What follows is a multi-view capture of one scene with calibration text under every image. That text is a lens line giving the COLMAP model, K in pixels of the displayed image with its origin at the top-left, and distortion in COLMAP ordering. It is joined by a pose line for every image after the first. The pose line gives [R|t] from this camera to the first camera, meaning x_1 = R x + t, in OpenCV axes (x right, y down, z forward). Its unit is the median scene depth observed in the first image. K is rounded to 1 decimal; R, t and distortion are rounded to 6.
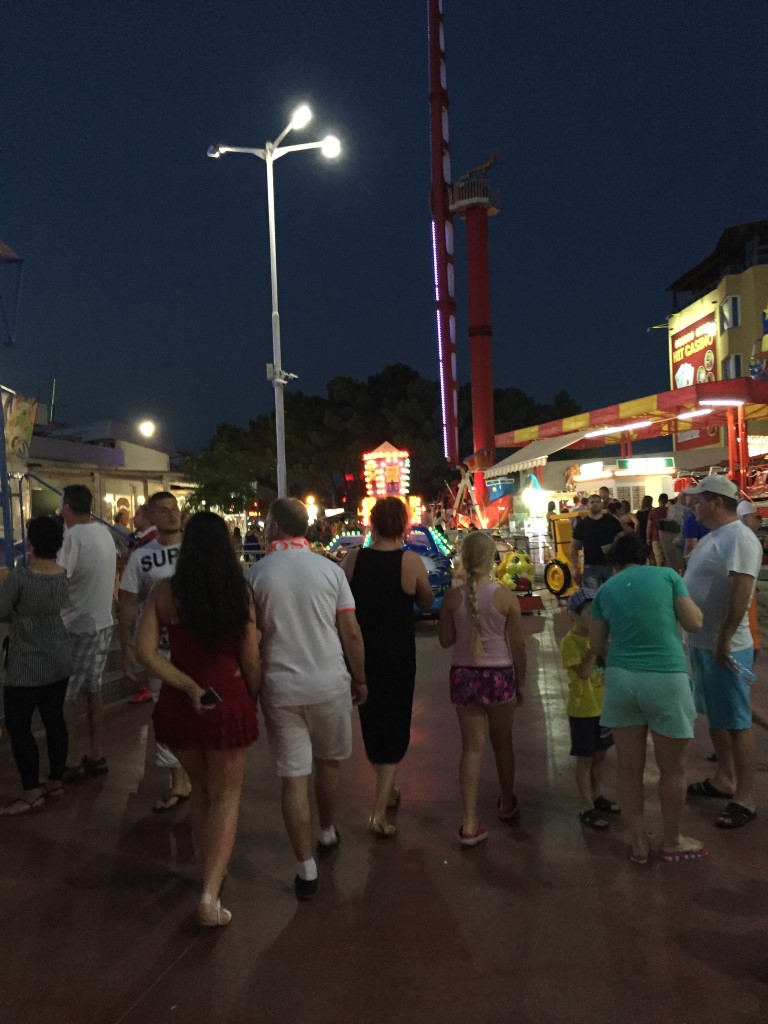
lens RADIAL K [[892.7, 0, 388.2], [0, 892.7, 509.3], [0, 0, 1]] dist [0.098198, -0.103548]
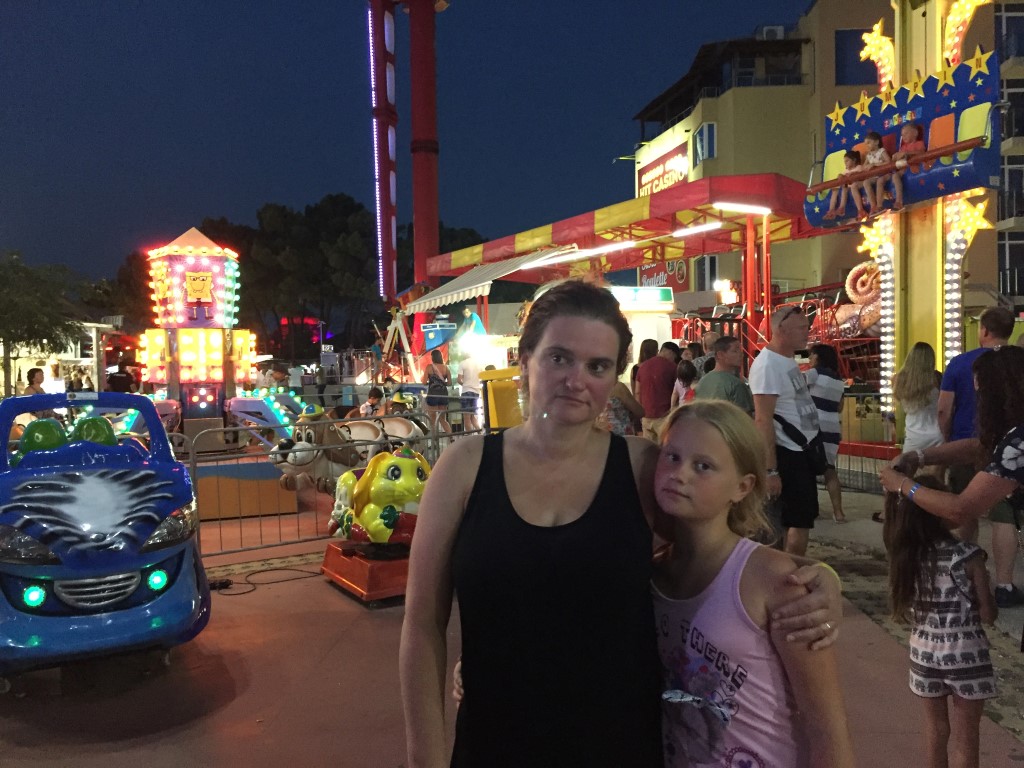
lens RADIAL K [[892.7, 0, 518.3], [0, 892.7, 385.3], [0, 0, 1]] dist [0.098198, -0.103548]
pose [[0.981309, 0.017582, 0.191634, 0.034074], [-0.023137, 0.999373, 0.026790, 0.000265], [-0.191043, -0.030723, 0.981101, 0.161827]]
